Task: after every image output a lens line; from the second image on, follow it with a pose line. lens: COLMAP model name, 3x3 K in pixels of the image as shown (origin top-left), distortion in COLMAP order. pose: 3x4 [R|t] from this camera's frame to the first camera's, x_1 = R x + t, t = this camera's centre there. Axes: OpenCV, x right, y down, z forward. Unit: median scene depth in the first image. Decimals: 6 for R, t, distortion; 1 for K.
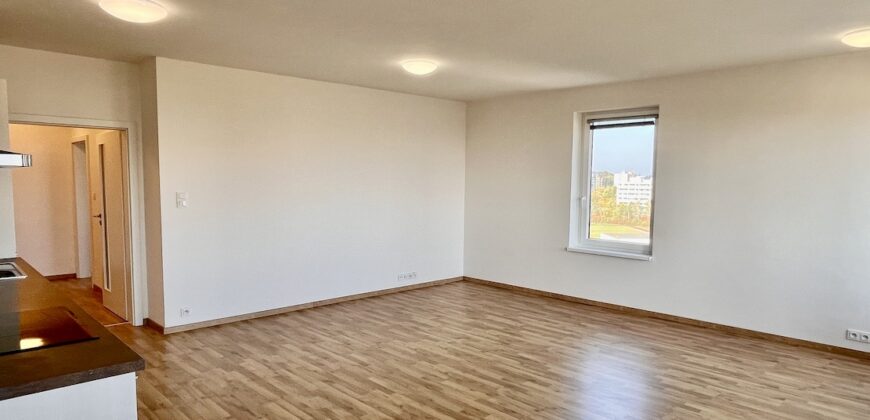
lens RADIAL K [[542.1, 0, 445.6], [0, 542.1, 229.0], [0, 0, 1]] dist [-0.000552, -0.001575]
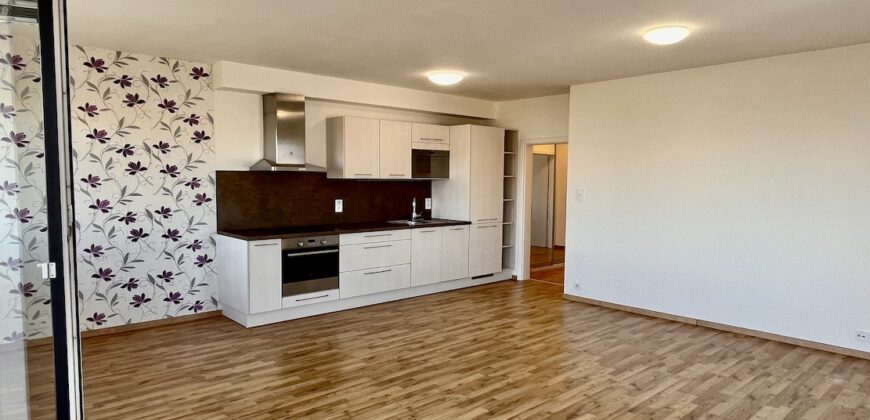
lens RADIAL K [[529.9, 0, 436.5], [0, 529.9, 215.3], [0, 0, 1]] dist [-0.000483, -0.002529]
pose [[-0.038227, 0.057232, -0.997629, 0.790916], [-0.104828, 0.992620, 0.060961, -0.052696], [0.993755, 0.106909, -0.031946, 0.750009]]
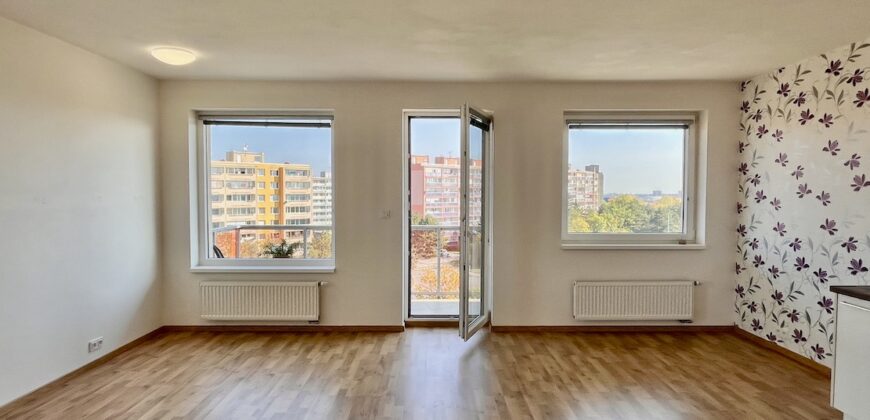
lens RADIAL K [[527.8, 0, 435.0], [0, 527.8, 210.0], [0, 0, 1]] dist [-0.001659, -0.002021]
pose [[-0.716403, -0.038525, 0.696623, -0.301707], [0.056433, 0.992003, 0.112895, -0.106362], [-0.695401, 0.120190, -0.708500, 1.156577]]
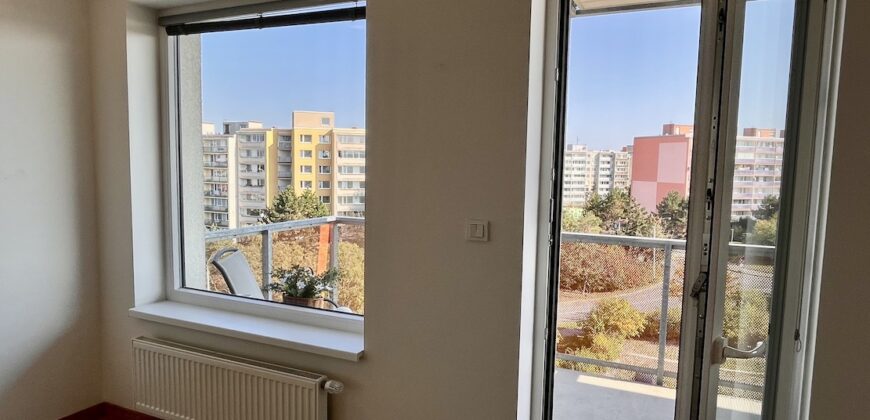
lens RADIAL K [[550.8, 0, 436.3], [0, 550.8, 218.5], [0, 0, 1]] dist [-0.002036, -0.002299]
pose [[-0.341237, -0.112026, 0.933278, 0.155983], [0.069911, 0.987098, 0.144049, -0.052662], [-0.937374, 0.114401, -0.329003, 0.613567]]
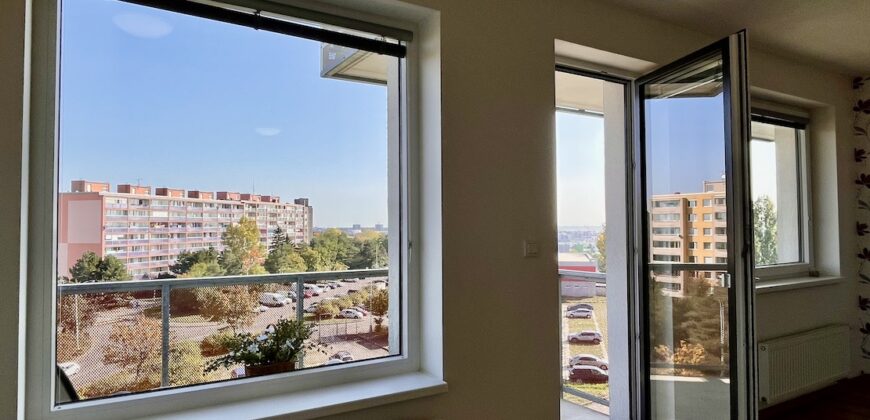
lens RADIAL K [[542.6, 0, 435.0], [0, 542.6, 210.0], [0, 0, 1]] dist [0.001424, -0.000536]
pose [[-0.974447, -0.001146, 0.224613, 0.518721], [0.014719, 0.997512, 0.068943, -0.056319], [-0.224133, 0.070487, -0.972006, 0.994218]]
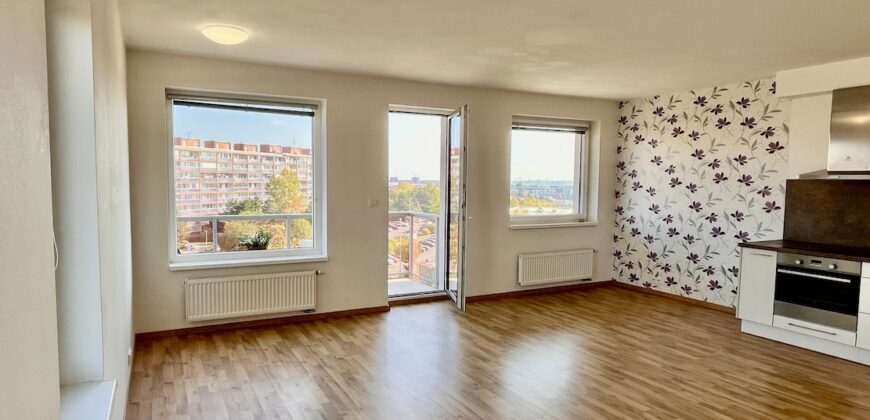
lens RADIAL K [[529.9, 0, 436.5], [0, 529.9, 215.3], [0, 0, 1]] dist [-0.000483, -0.002529]
pose [[-0.957714, -0.041282, 0.284743, 0.075812], [0.006467, 0.986315, 0.164748, -0.144212], [-0.287648, 0.159623, -0.944341, 1.525331]]
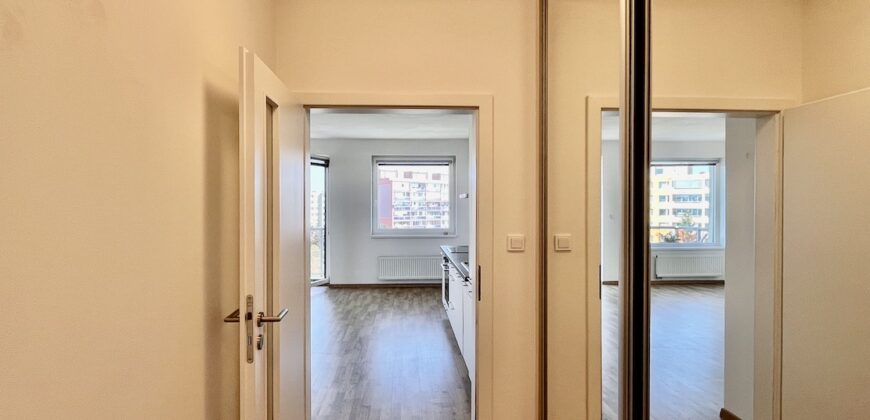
lens RADIAL K [[527.8, 0, 435.0], [0, 527.8, 210.0], [0, 0, 1]] dist [-0.001659, -0.002021]
pose [[-0.747492, -0.018447, 0.664015, -1.136761], [0.054583, 0.994528, 0.089073, -0.136156], [-0.662024, 0.102825, -0.742395, 1.422828]]
